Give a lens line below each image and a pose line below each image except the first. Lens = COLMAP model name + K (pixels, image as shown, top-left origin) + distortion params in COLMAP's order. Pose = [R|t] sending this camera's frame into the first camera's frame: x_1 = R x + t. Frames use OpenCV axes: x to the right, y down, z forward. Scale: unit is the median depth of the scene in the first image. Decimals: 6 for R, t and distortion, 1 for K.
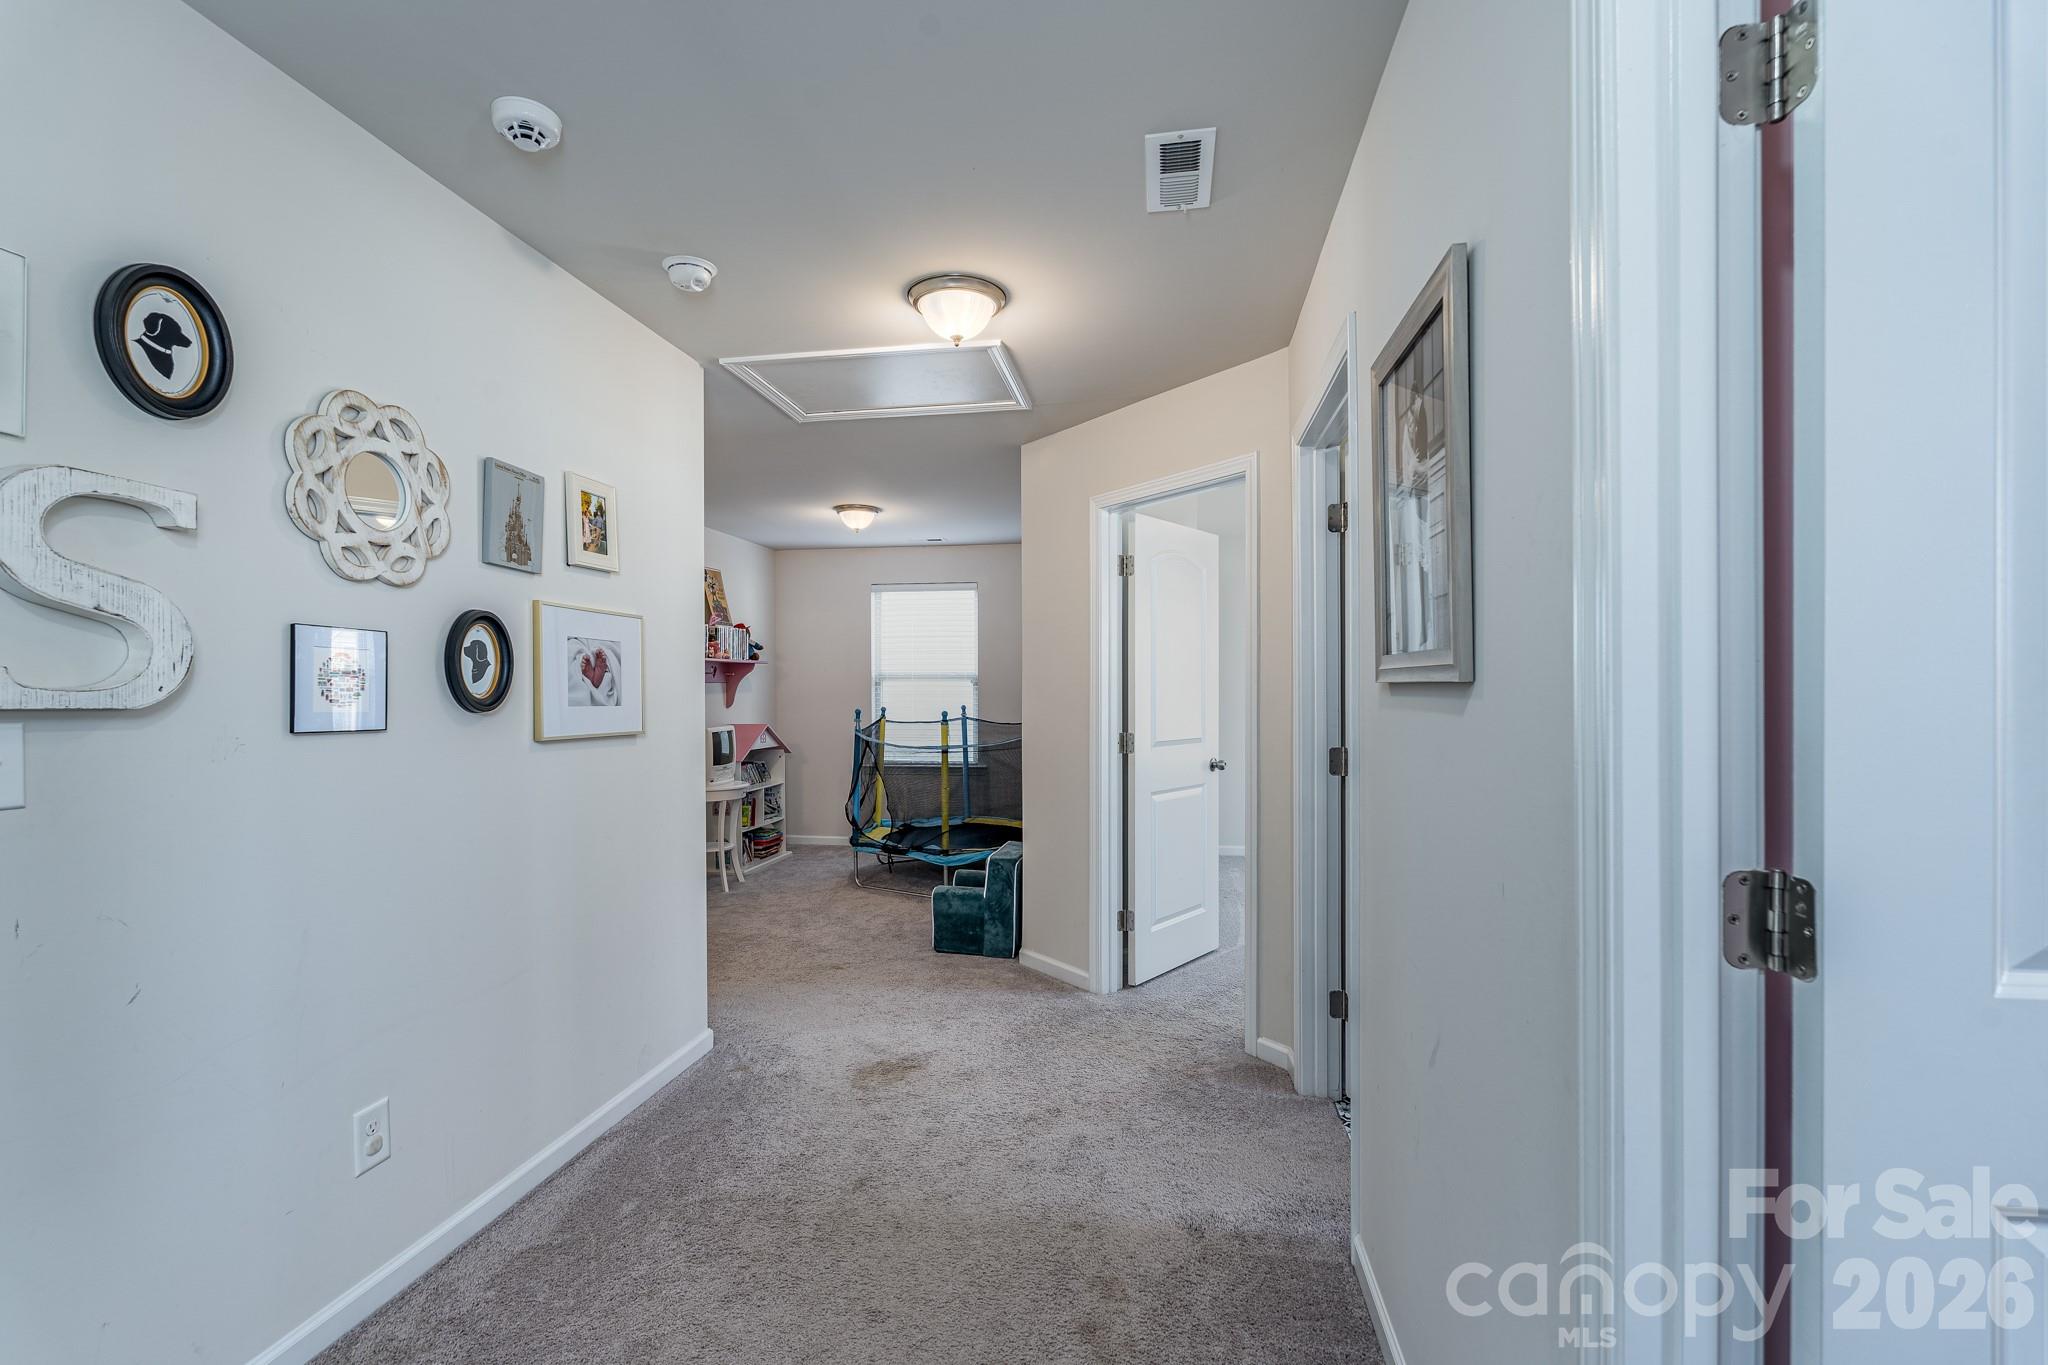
lens RADIAL K [[913.3, 0, 1019.0], [0, 913.3, 686.7], [0, 0, 1]] dist [0.001734, -0.001059]
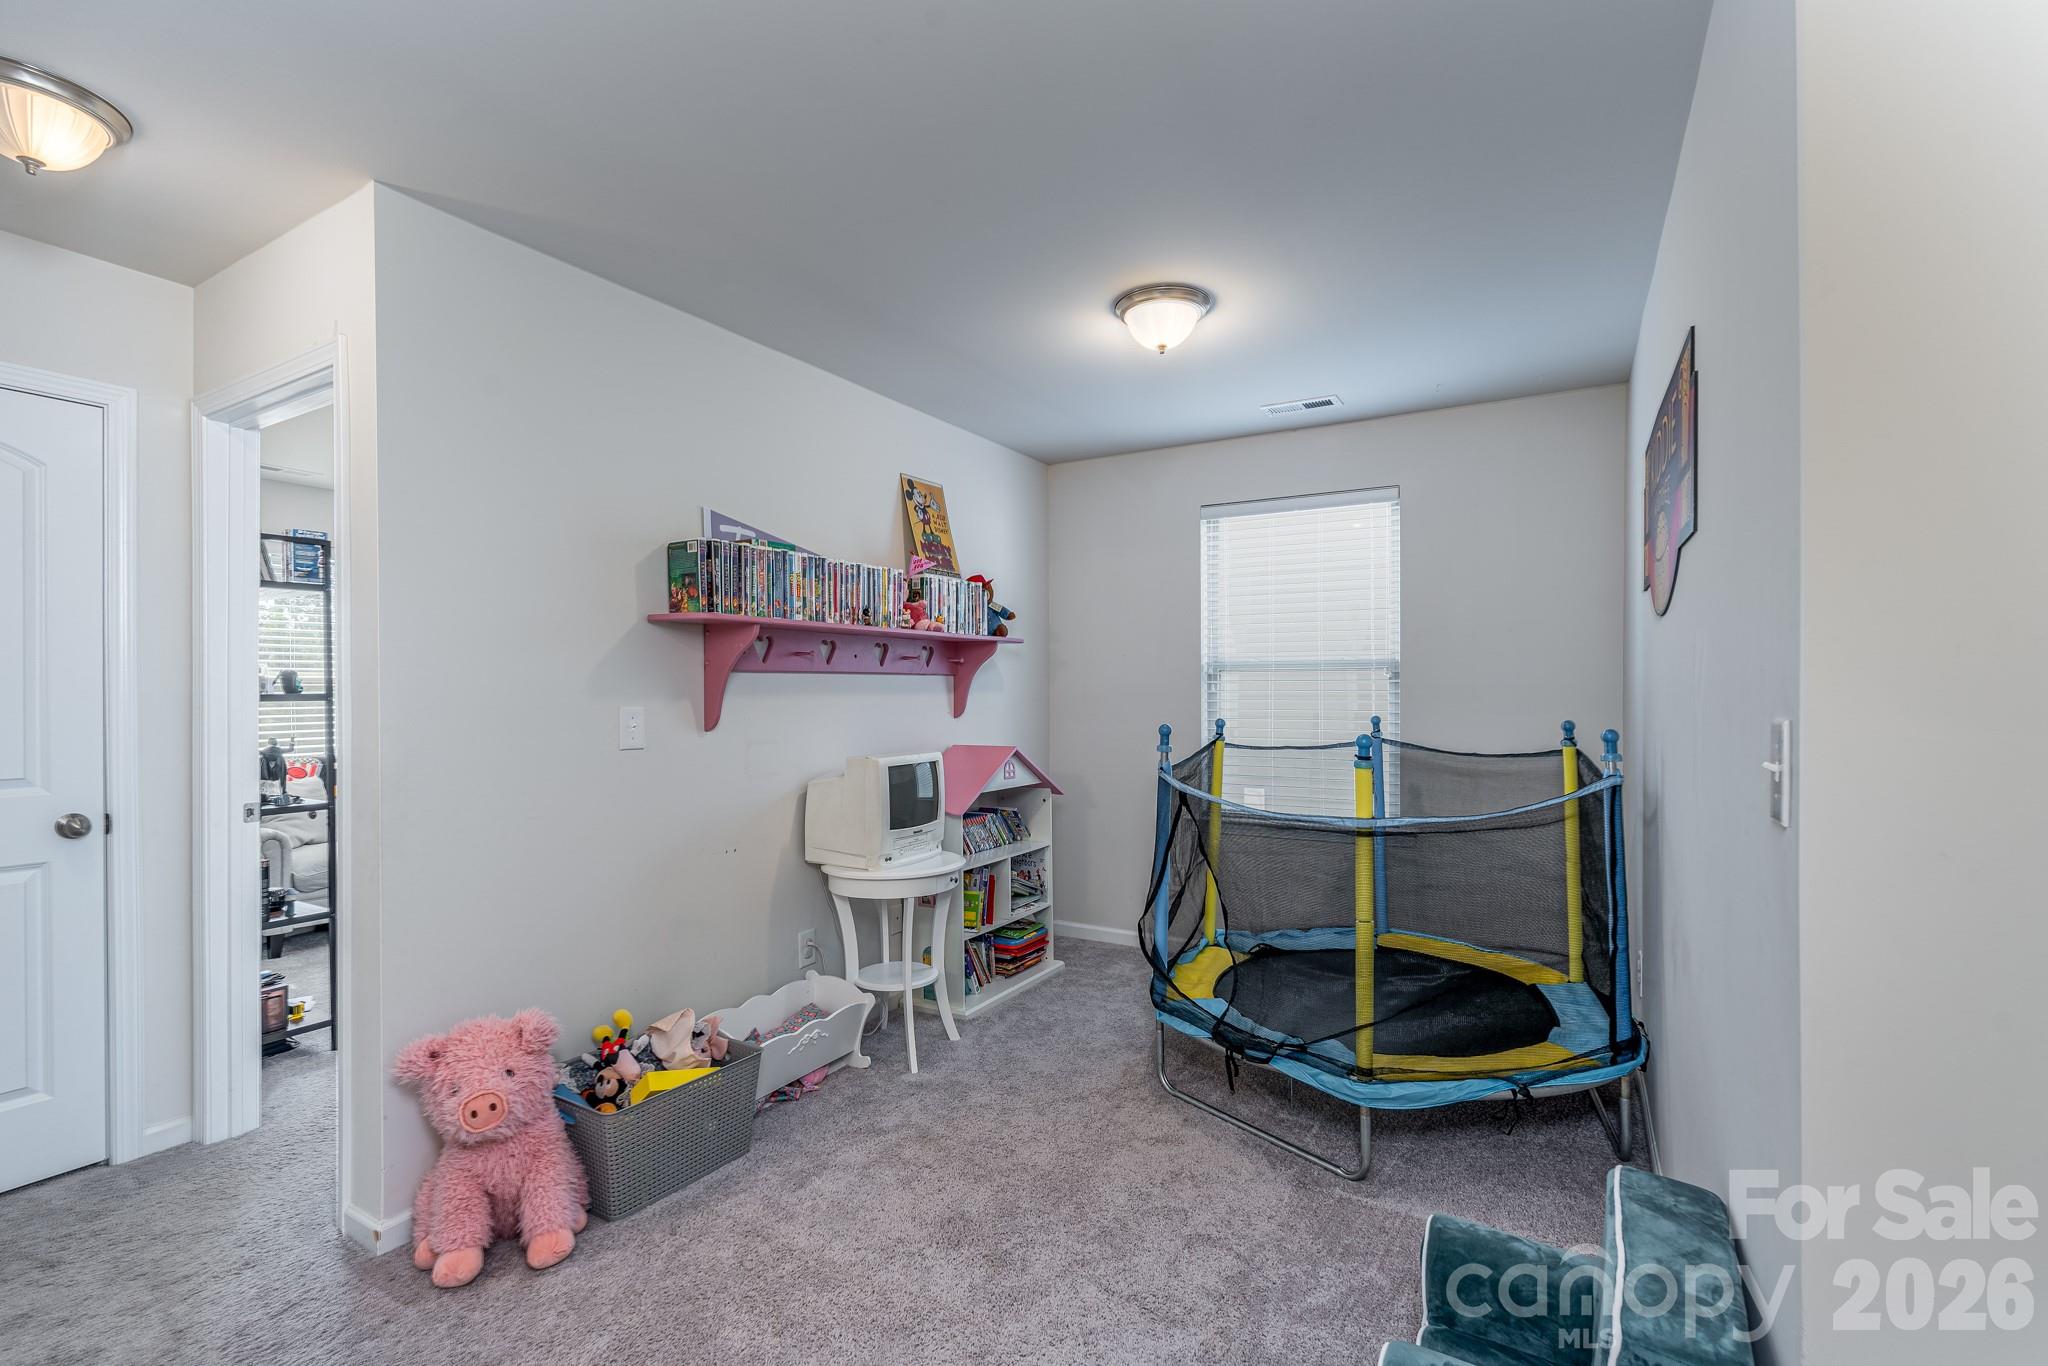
lens RADIAL K [[913.3, 0, 1014.6], [0, 913.3, 688.4], [0, 0, 1]] dist [0.001734, -0.001059]
pose [[0.928804, 0.000735, -0.370572, -0.062690], [-0.000499, 1.000000, 0.000734, 0.003951], [0.370572, -0.000497, 0.928804, 0.462631]]
